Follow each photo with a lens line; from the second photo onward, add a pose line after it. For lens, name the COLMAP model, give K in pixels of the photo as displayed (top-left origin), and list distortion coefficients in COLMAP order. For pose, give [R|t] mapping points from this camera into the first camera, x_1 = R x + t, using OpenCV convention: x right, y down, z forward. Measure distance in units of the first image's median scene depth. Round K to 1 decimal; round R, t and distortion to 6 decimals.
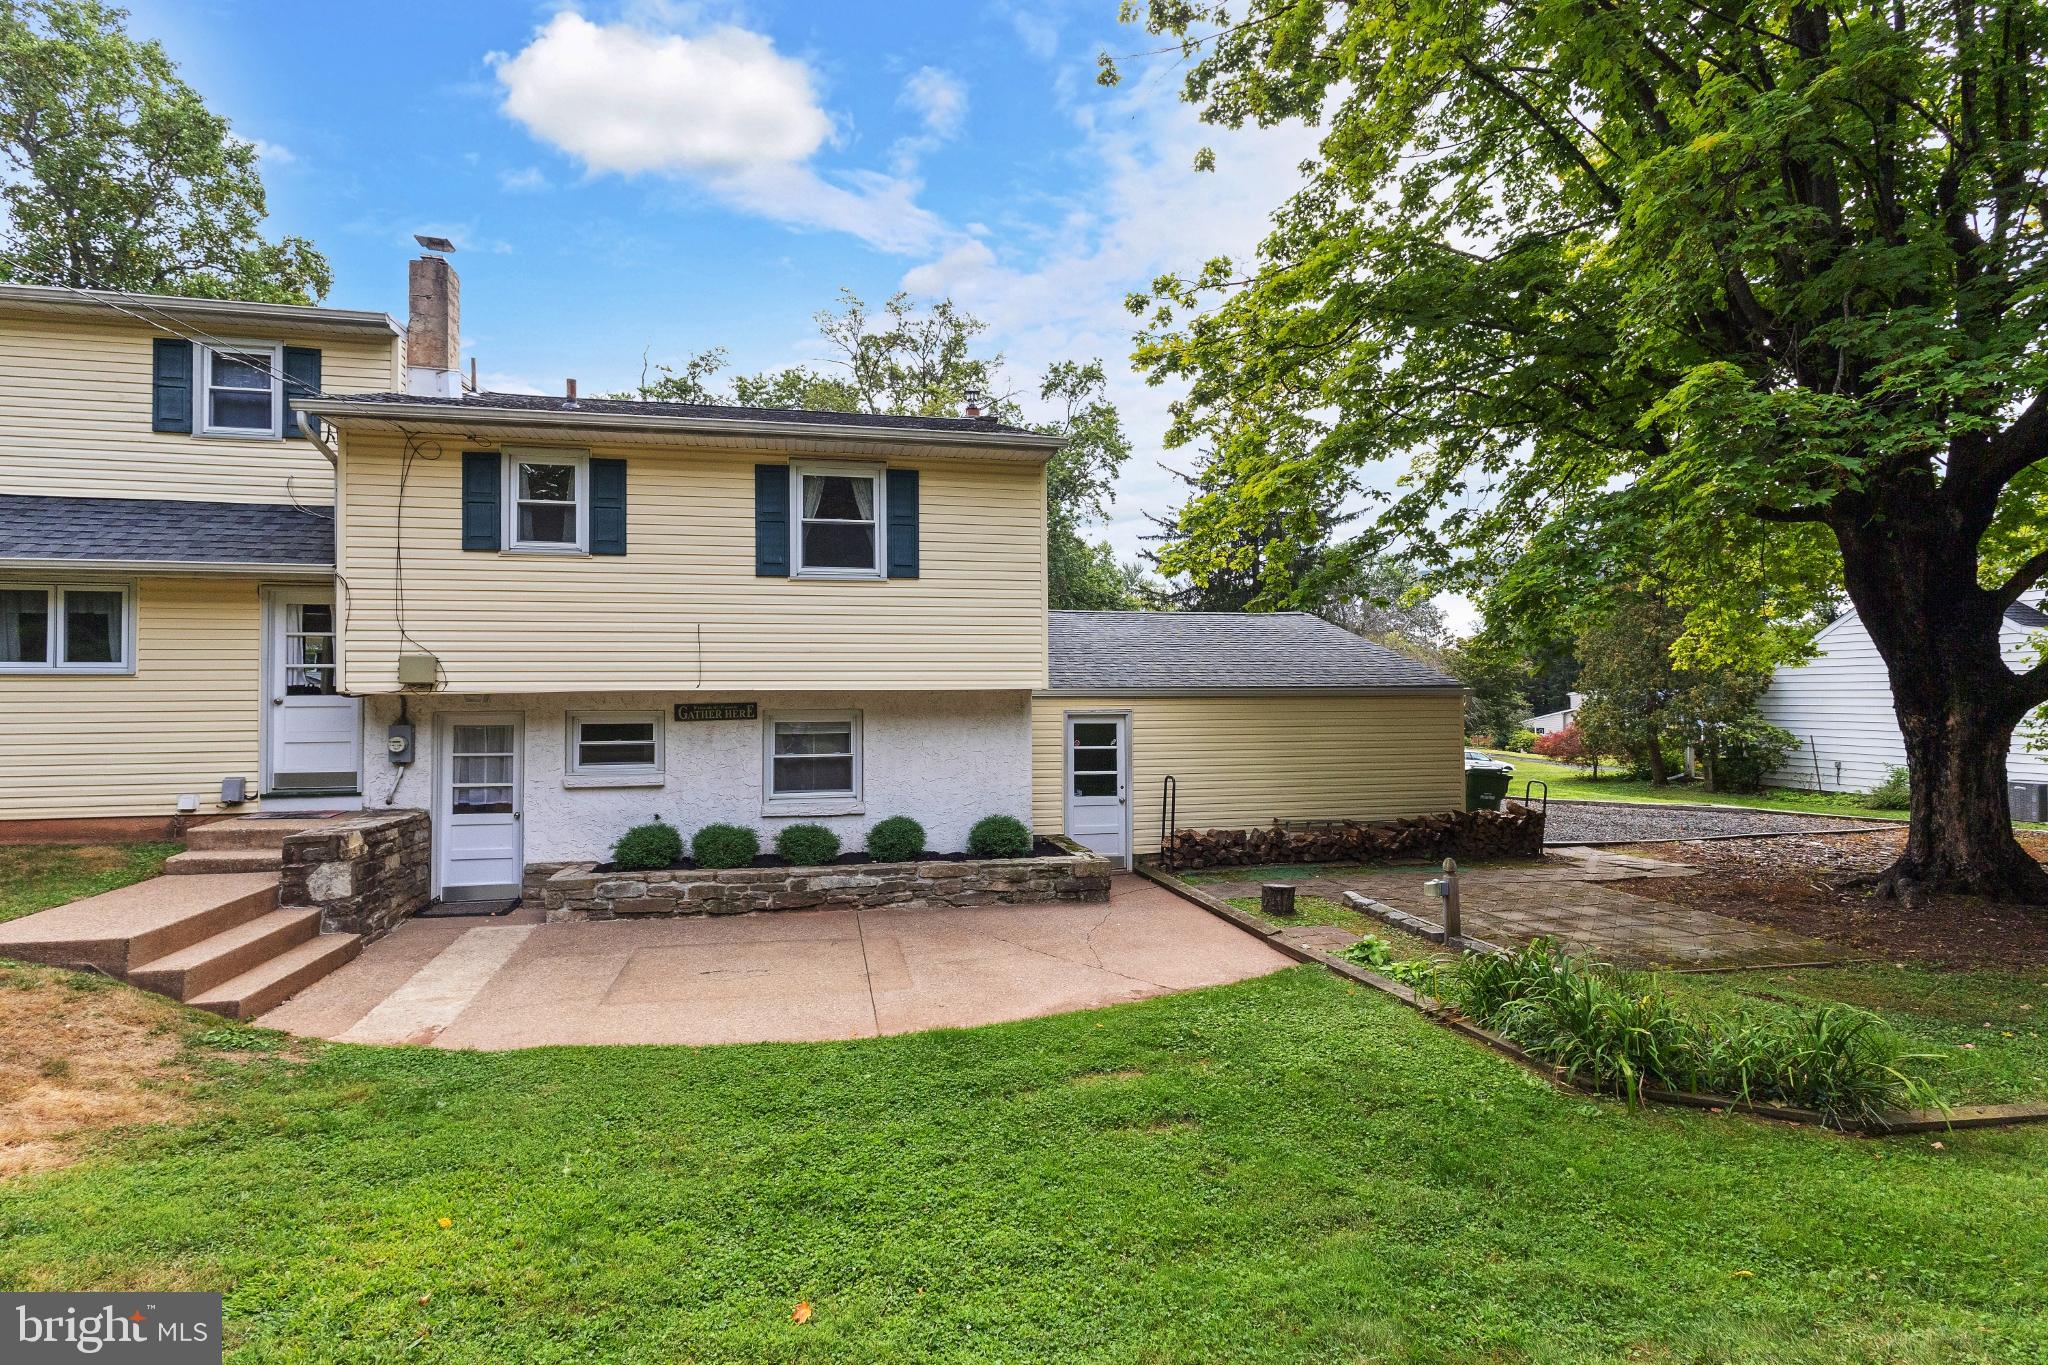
lens RADIAL K [[947.1, 0, 1029.3], [0, 947.1, 690.7], [0, 0, 1]] dist [0.000999, 0.000630]
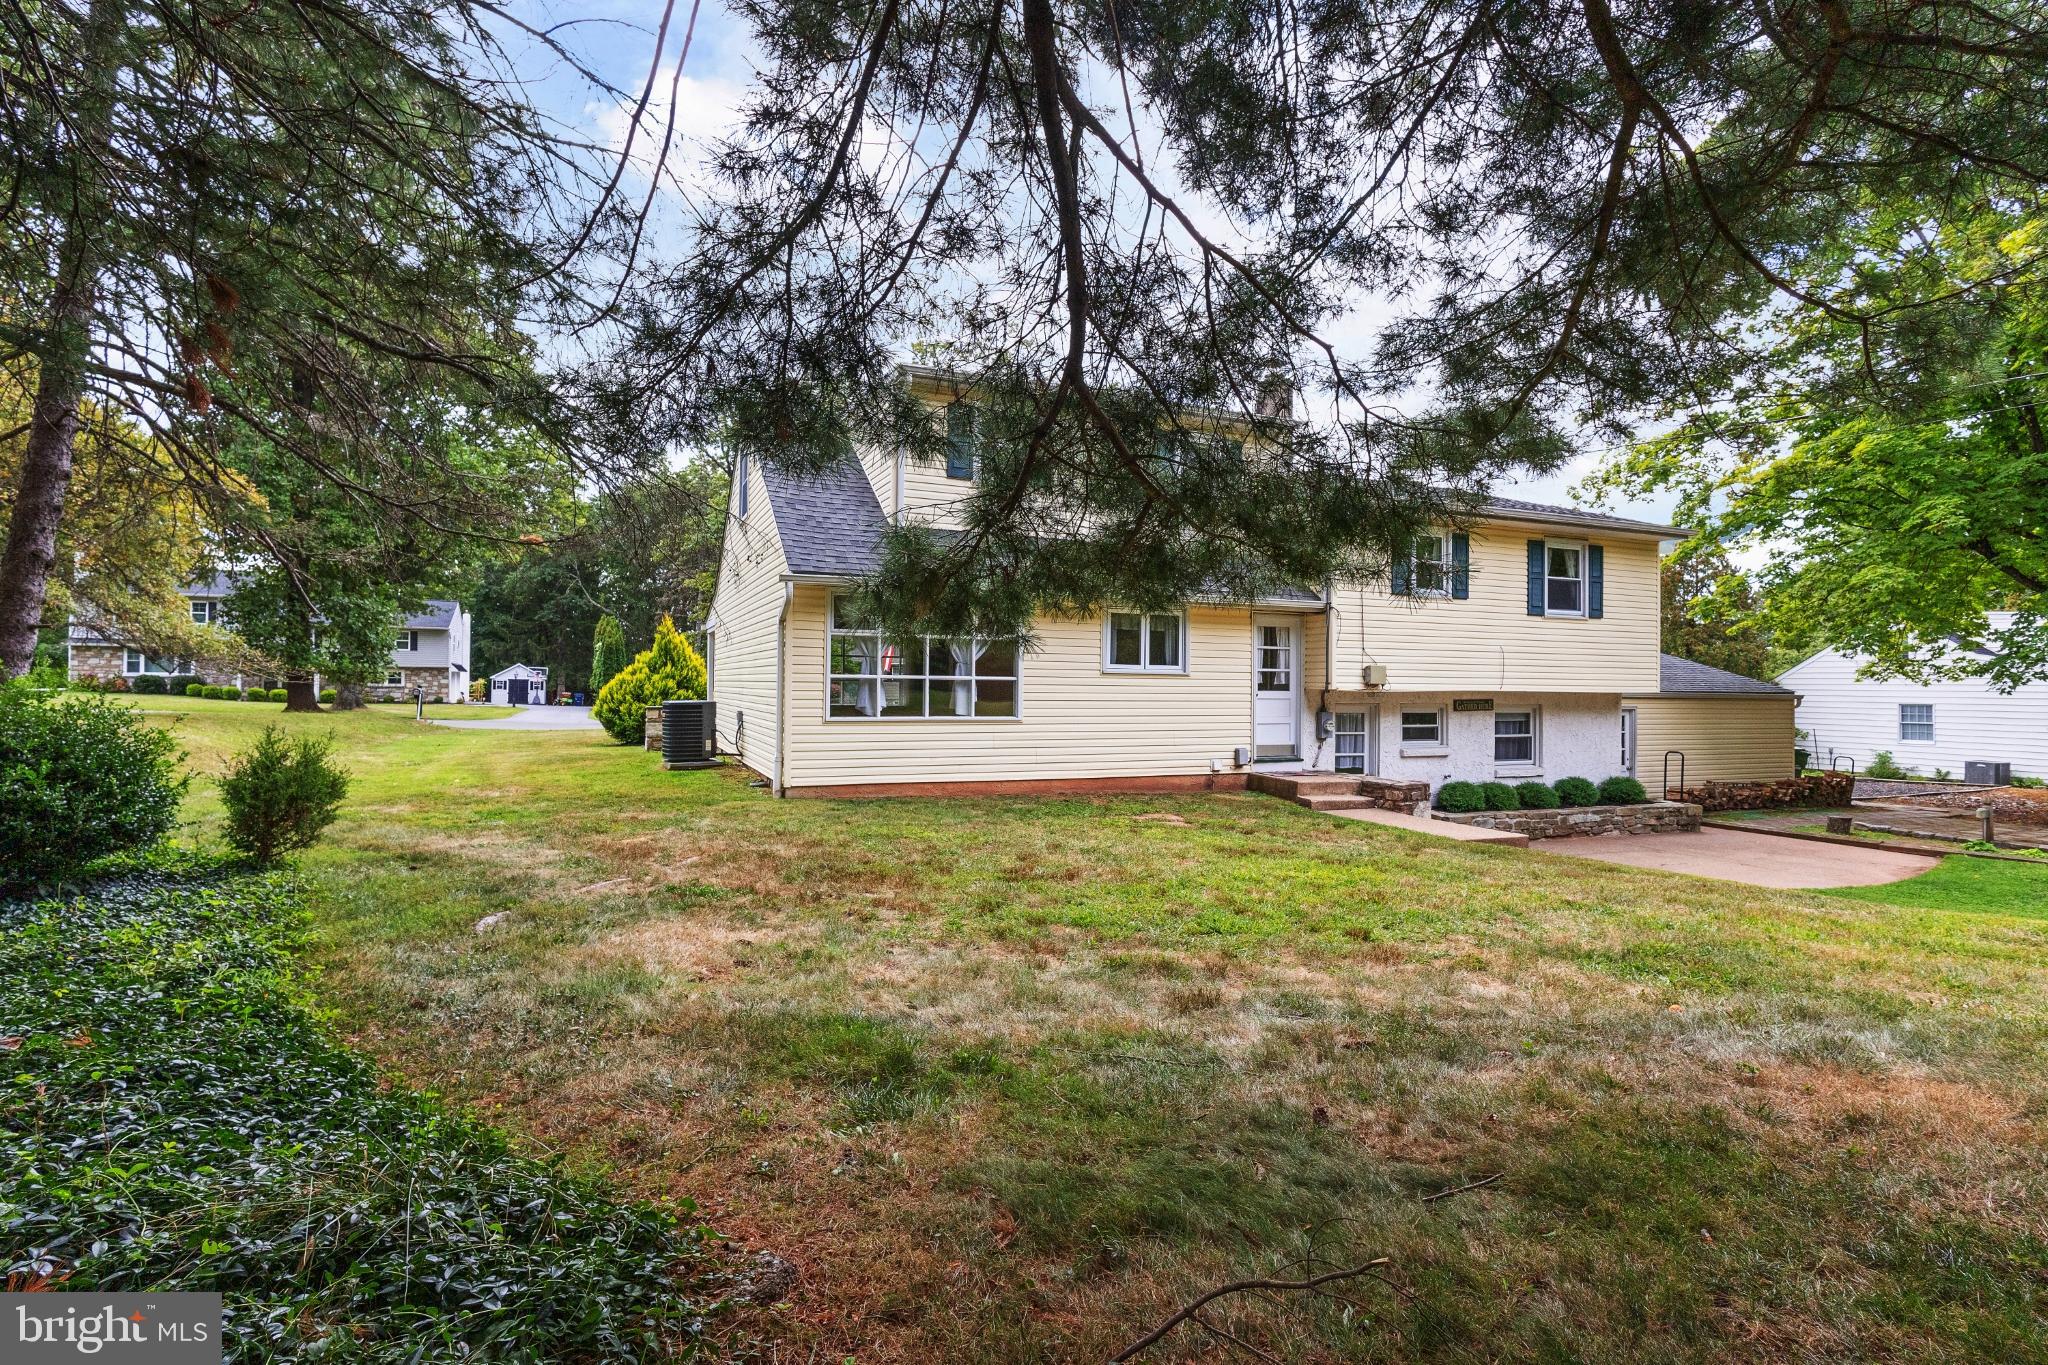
lens RADIAL K [[947.1, 0, 1026.0], [0, 947.1, 684.4], [0, 0, 1]] dist [0.000999, 0.000630]
pose [[0.983309, 0.015586, 0.181277, -1.303022], [-0.016024, 0.999871, 0.000950, -0.000390], [-0.181239, -0.003839, 0.983432, -0.320477]]
